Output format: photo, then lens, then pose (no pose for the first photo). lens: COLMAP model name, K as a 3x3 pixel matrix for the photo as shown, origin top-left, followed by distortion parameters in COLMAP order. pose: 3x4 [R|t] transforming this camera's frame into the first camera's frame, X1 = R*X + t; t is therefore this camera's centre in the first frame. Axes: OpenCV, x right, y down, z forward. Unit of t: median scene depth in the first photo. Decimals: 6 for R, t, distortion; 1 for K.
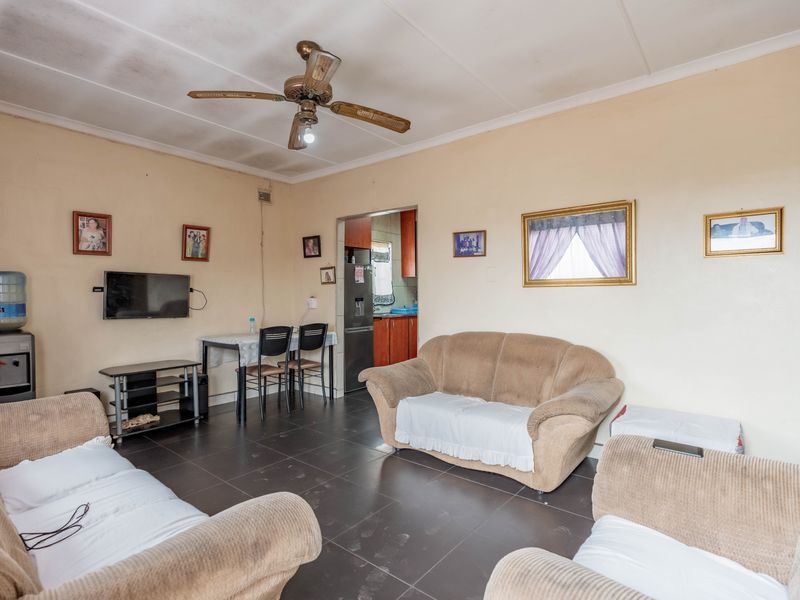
lens RADIAL K [[415.4, 0, 400.0], [0, 415.4, 300.0], [0, 0, 1]] dist [0.001206, 0.000689]
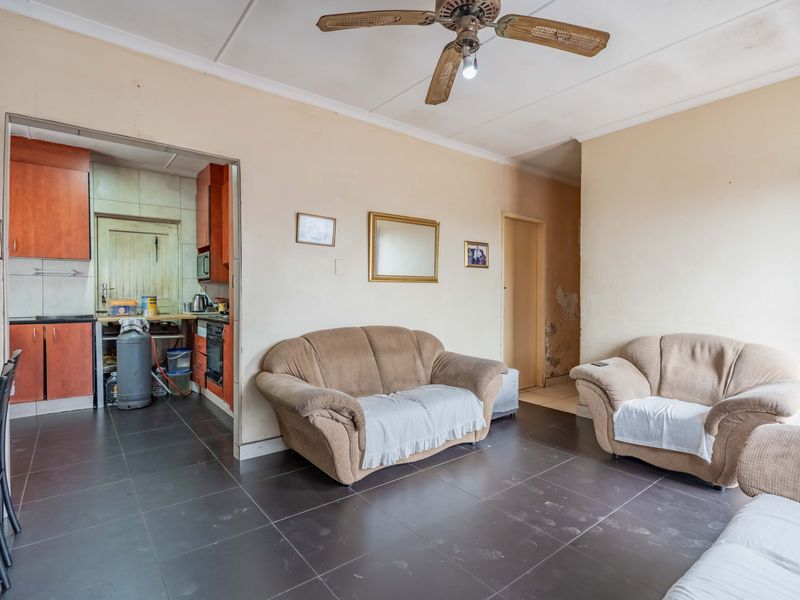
lens RADIAL K [[415.4, 0, 400.0], [0, 415.4, 300.0], [0, 0, 1]] dist [0.001206, 0.000689]
pose [[0.217600, -0.013394, 0.975946, -0.542661], [0.008501, 0.999894, 0.011827, 0.002177], [-0.976001, 0.005723, 0.217690, 0.536629]]
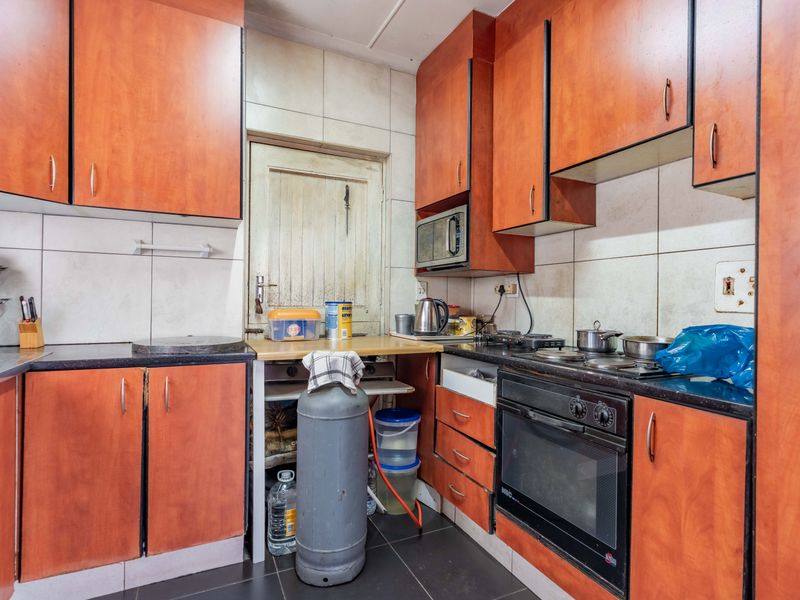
lens RADIAL K [[419.4, 0, 397.4], [0, 419.4, 299.7], [0, 0, 1]] dist [0.002263, 0.001671]
pose [[0.426640, 0.005608, 0.904404, -0.072435], [-0.002006, 0.999984, -0.005255, 0.000639], [-0.904420, 0.000427, 0.426644, 1.126563]]
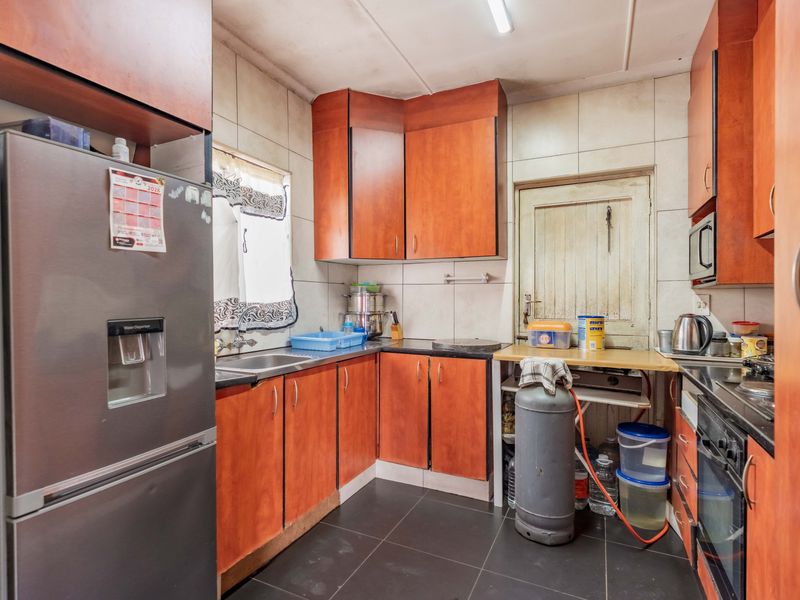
lens RADIAL K [[419.4, 0, 397.4], [0, 419.4, 299.7], [0, 0, 1]] dist [0.002263, 0.001671]
pose [[0.973744, 0.004238, 0.227606, -0.017954], [-0.001586, 0.999929, -0.011832, -0.015728], [-0.227640, 0.011161, 0.973681, 0.901274]]
